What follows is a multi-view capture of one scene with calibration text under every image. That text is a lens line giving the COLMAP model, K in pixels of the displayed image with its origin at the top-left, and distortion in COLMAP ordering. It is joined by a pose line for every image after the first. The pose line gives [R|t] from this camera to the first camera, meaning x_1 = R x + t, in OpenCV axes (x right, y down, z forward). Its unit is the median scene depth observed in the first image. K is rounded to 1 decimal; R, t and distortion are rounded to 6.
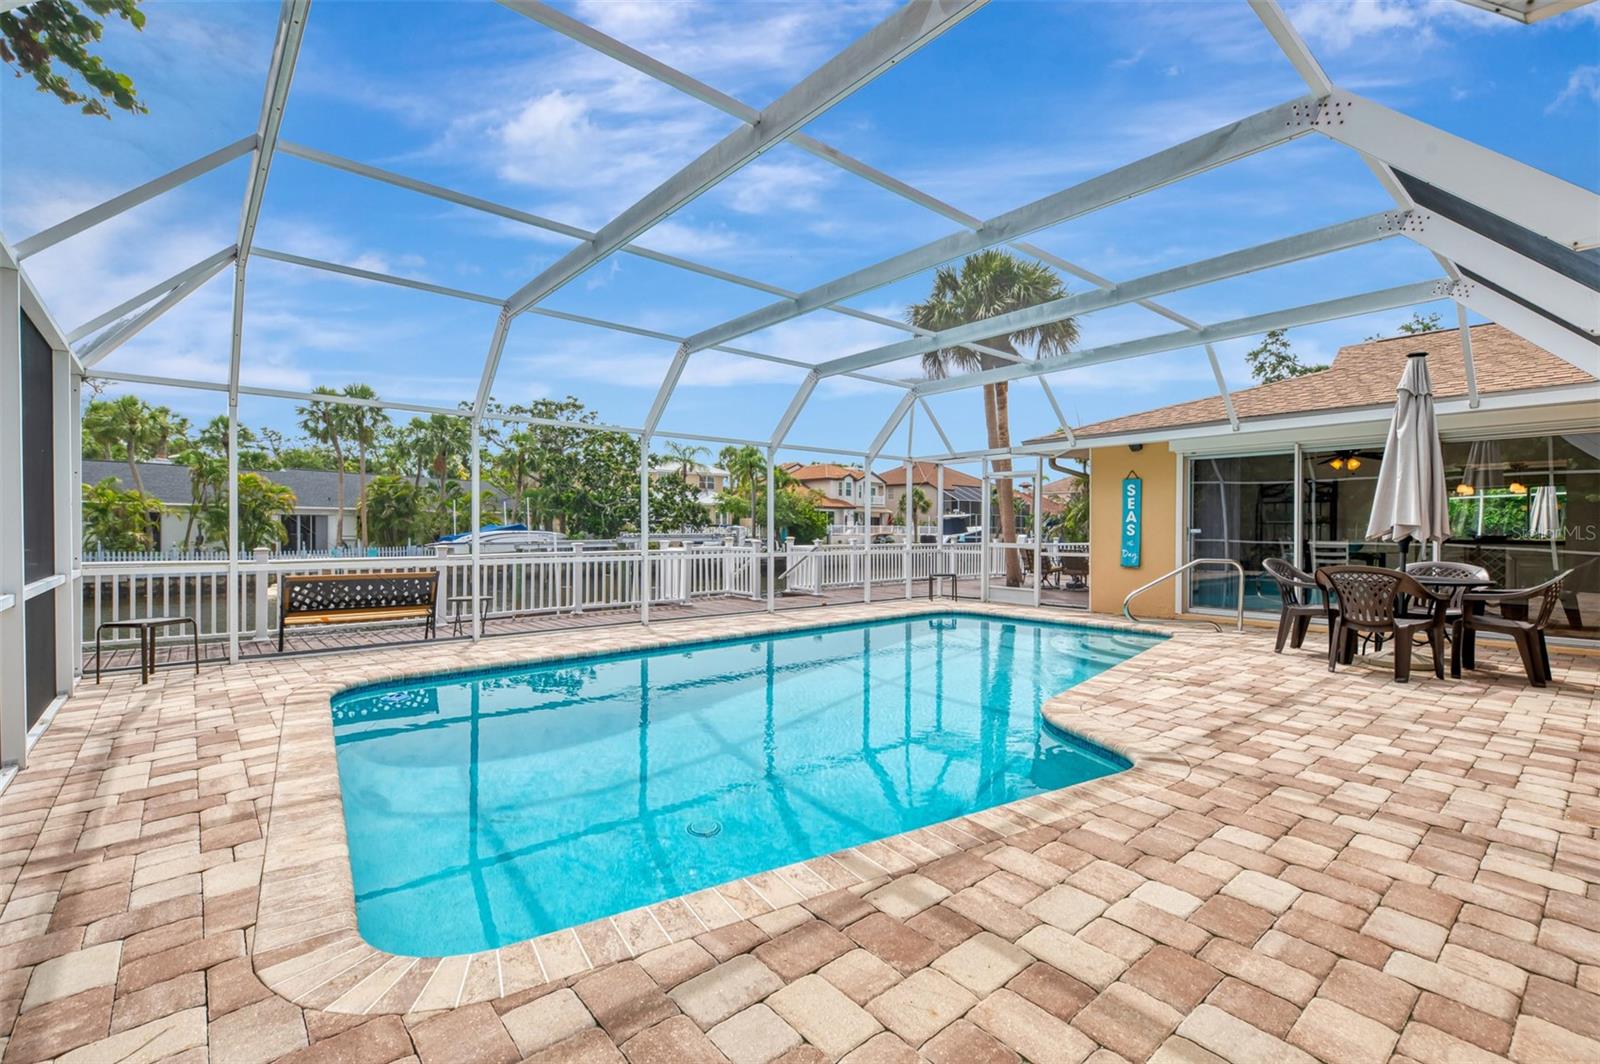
lens RADIAL K [[707.7, 0, 800.0], [0, 707.7, 532.0], [0, 0, 1]] dist [0.019905, 0.000200]
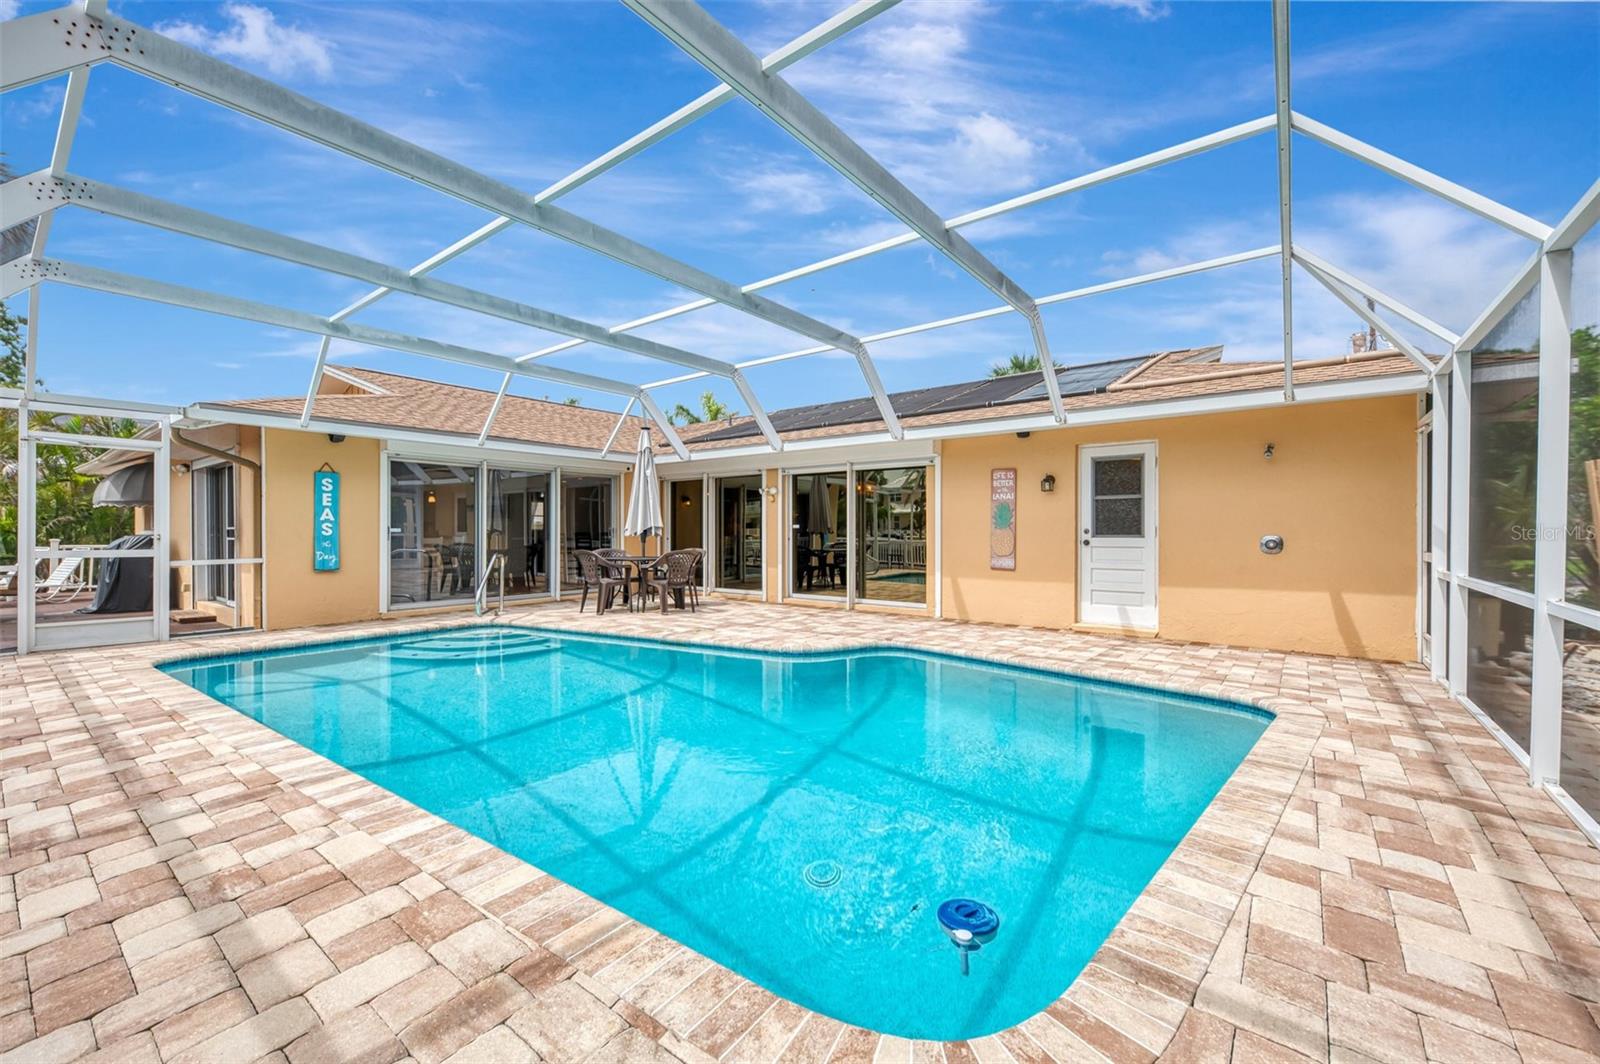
lens RADIAL K [[634.6, 0, 808.8], [0, 634.6, 532.2], [0, 0, 1]] dist [0.000348, -0.000114]
pose [[-0.199408, -0.007966, 0.979884, -1.413459], [0.005551, 0.999942, 0.009258, -0.009712], [-0.979901, 0.007286, -0.199352, 1.773848]]
